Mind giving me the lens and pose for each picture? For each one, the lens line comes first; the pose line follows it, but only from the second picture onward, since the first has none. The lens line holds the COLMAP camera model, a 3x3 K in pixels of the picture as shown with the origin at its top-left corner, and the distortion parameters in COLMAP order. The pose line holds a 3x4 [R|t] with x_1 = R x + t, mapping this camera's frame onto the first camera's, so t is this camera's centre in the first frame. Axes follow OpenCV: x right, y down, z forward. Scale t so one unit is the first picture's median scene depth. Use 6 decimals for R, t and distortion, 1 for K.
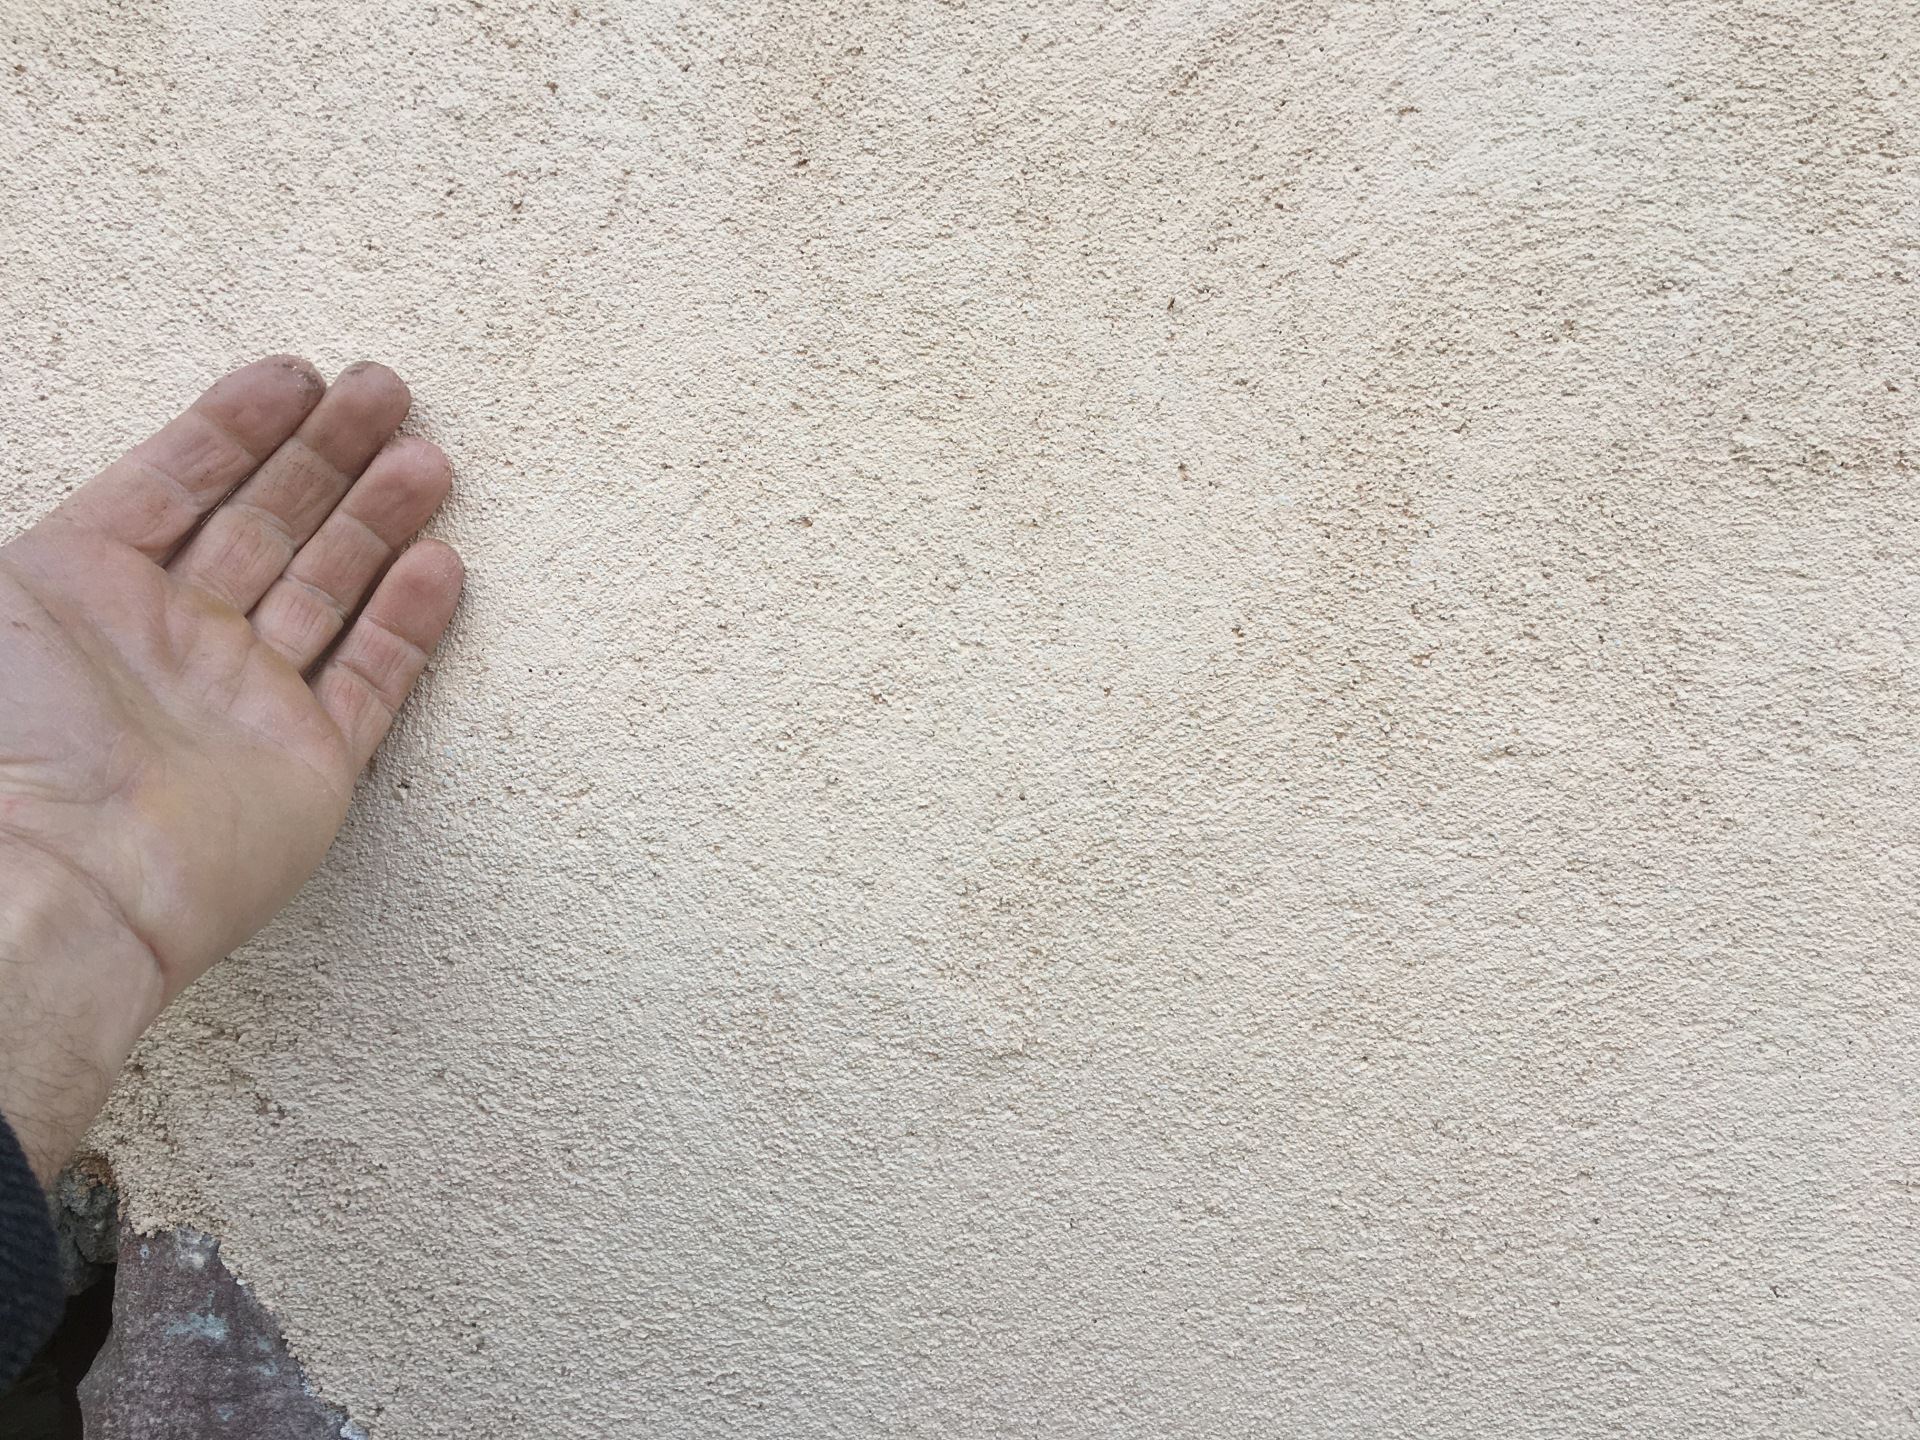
lens RADIAL K [[1646.1, 0, 960.1], [0, 1646.1, 717.4], [0, 0, 1]] dist [0.079735, -0.108223]
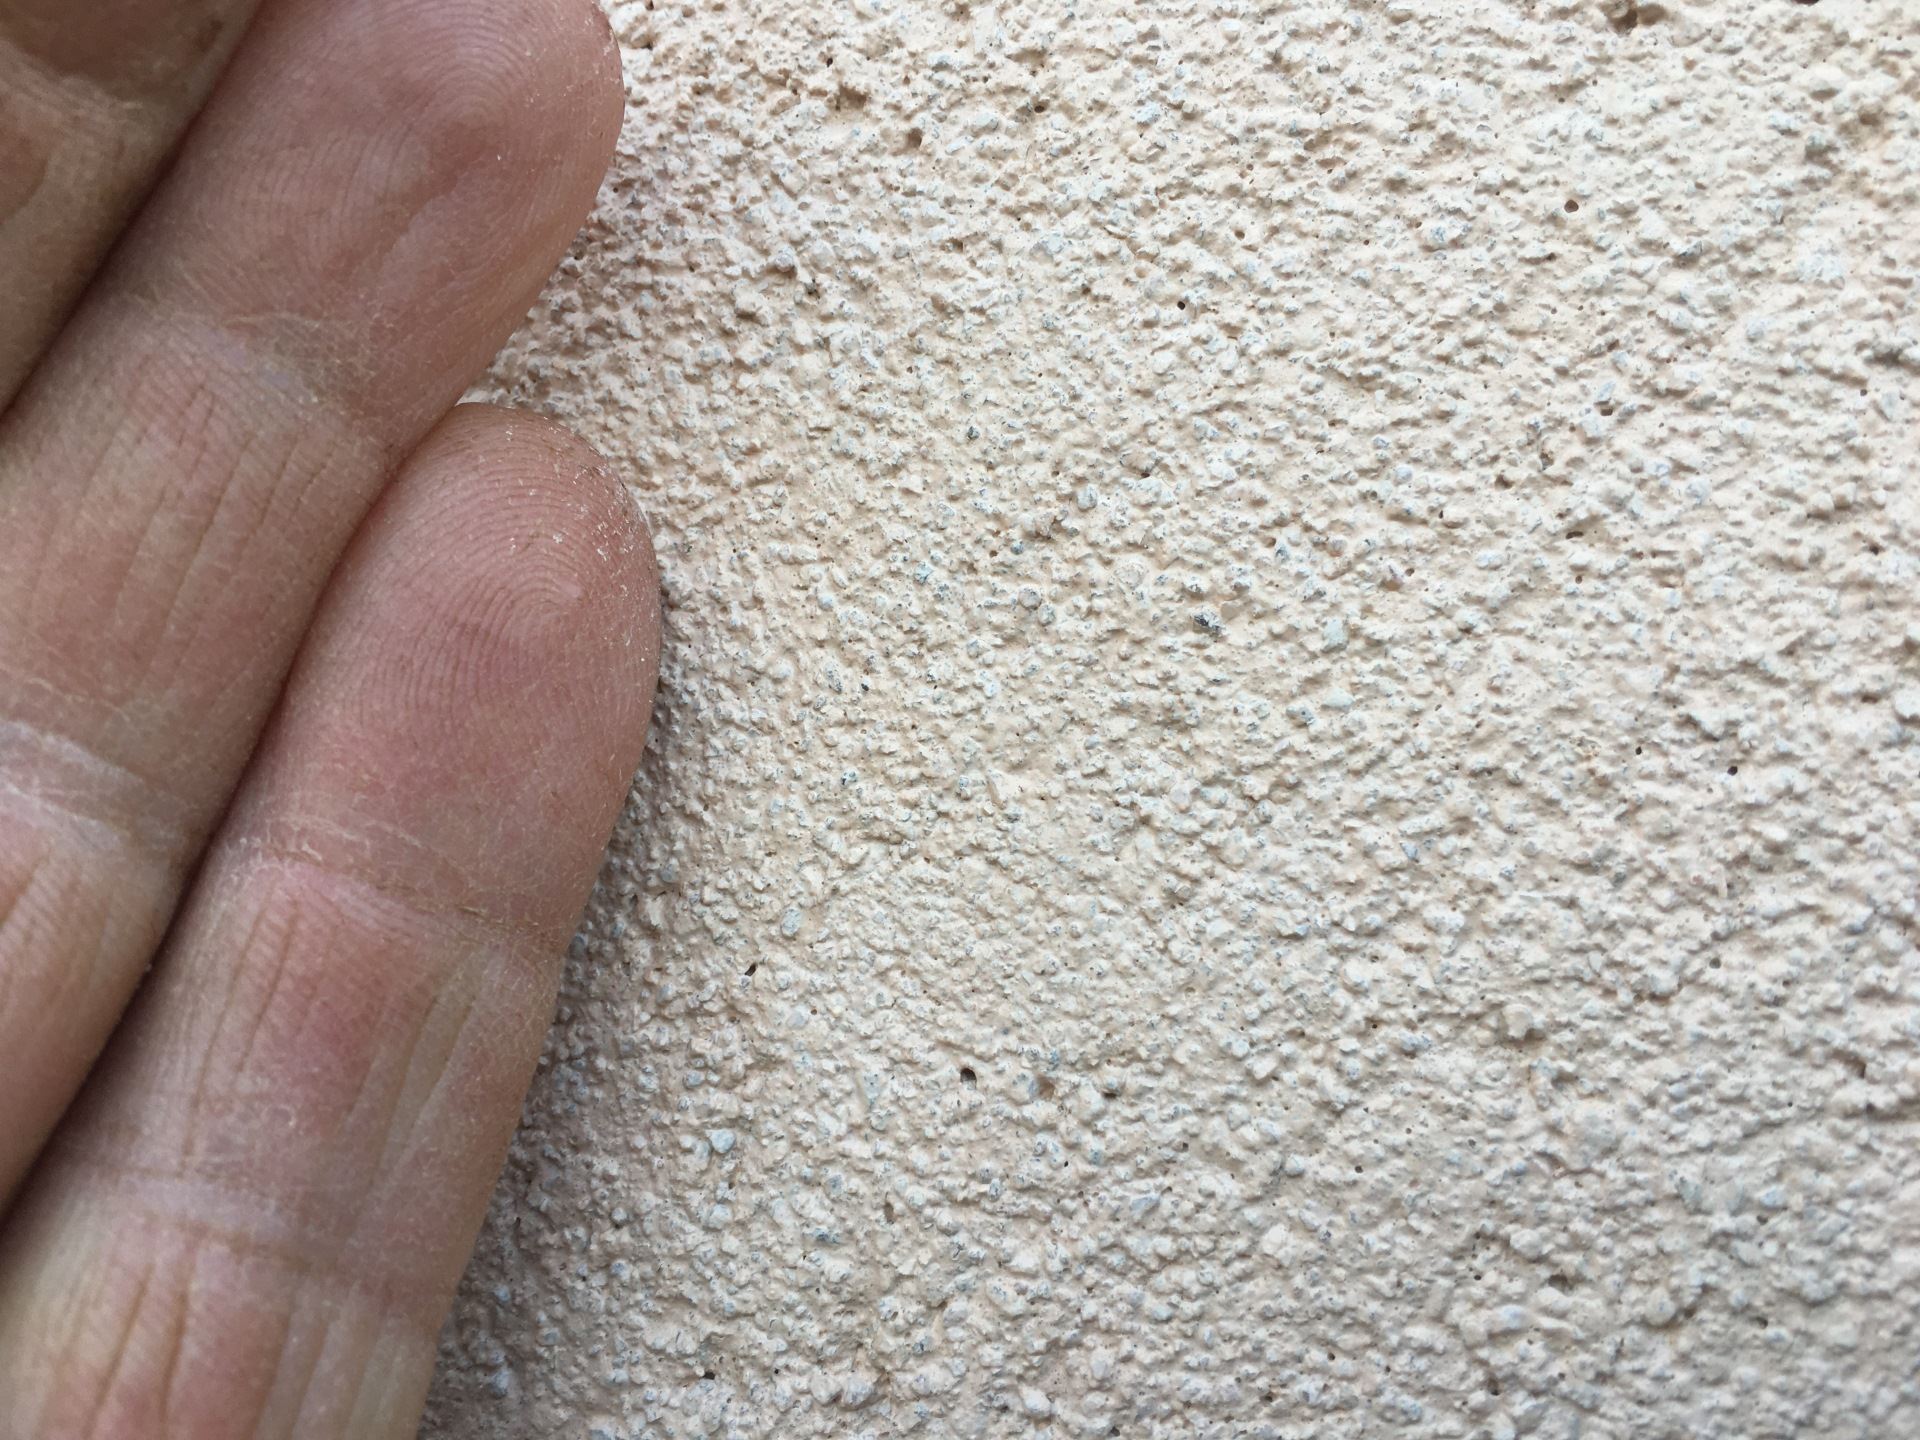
lens RADIAL K [[1646.1, 0, 958.5], [0, 1646.1, 719.0], [0, 0, 1]] dist [0.079735, -0.108223]
pose [[0.972805, -0.024098, -0.230369, -0.212080], [0.024551, 0.999698, -0.000902, -0.072463], [0.230322, -0.004778, 0.973103, 0.798070]]
